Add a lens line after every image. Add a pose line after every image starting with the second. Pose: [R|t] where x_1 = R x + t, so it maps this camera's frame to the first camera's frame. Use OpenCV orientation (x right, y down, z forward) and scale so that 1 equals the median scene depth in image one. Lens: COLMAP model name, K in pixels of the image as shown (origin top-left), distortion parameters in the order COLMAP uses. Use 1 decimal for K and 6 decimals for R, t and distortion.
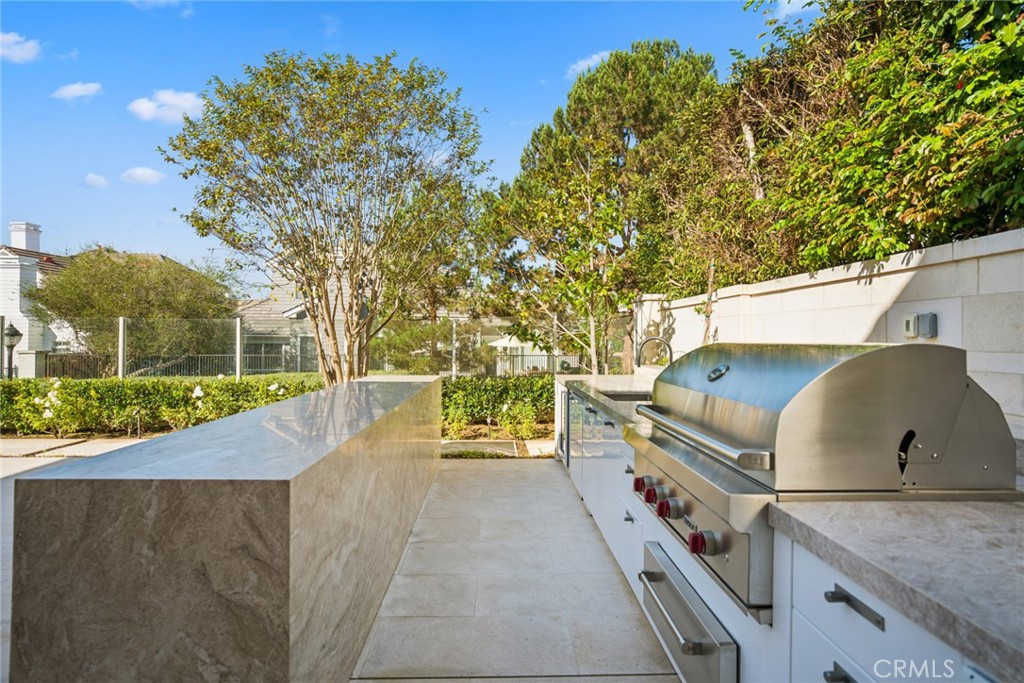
lens RADIAL K [[533.9, 0, 506.1], [0, 533.9, 341.0], [0, 0, 1]] dist [-0.003220, 0.002472]
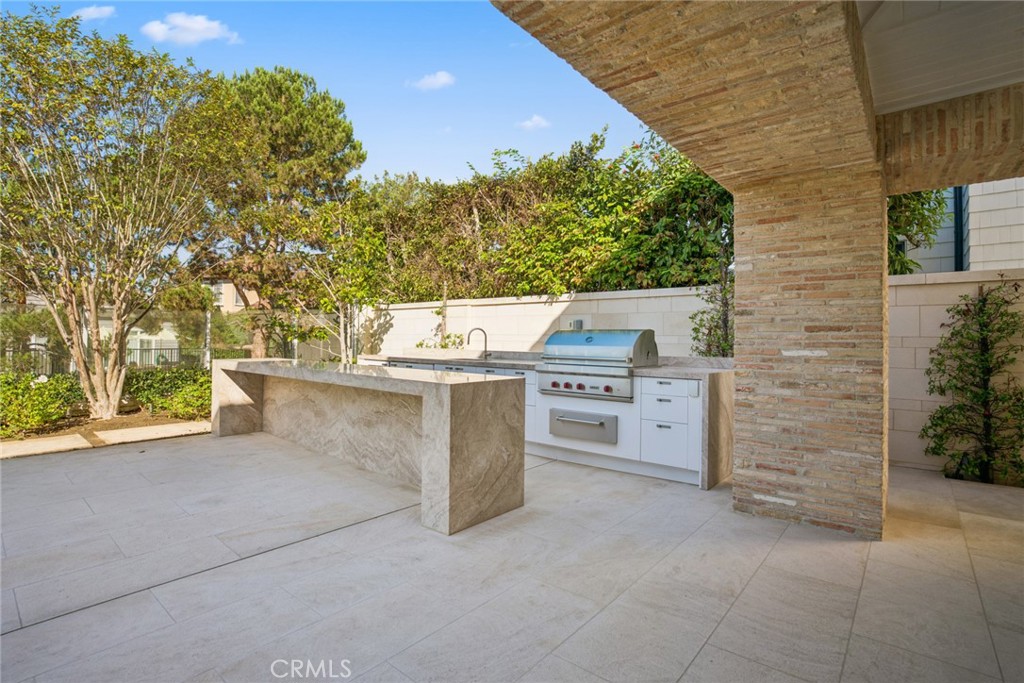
lens RADIAL K [[506.1, 0, 512.9], [0, 506.1, 338.4], [0, 0, 1]] dist [-0.038261, 0.014415]
pose [[0.660203, -0.001287, 0.751086, -0.918829], [-0.001379, 0.999995, 0.002926, 0.021848], [-0.751086, -0.002968, 0.660198, -0.243151]]
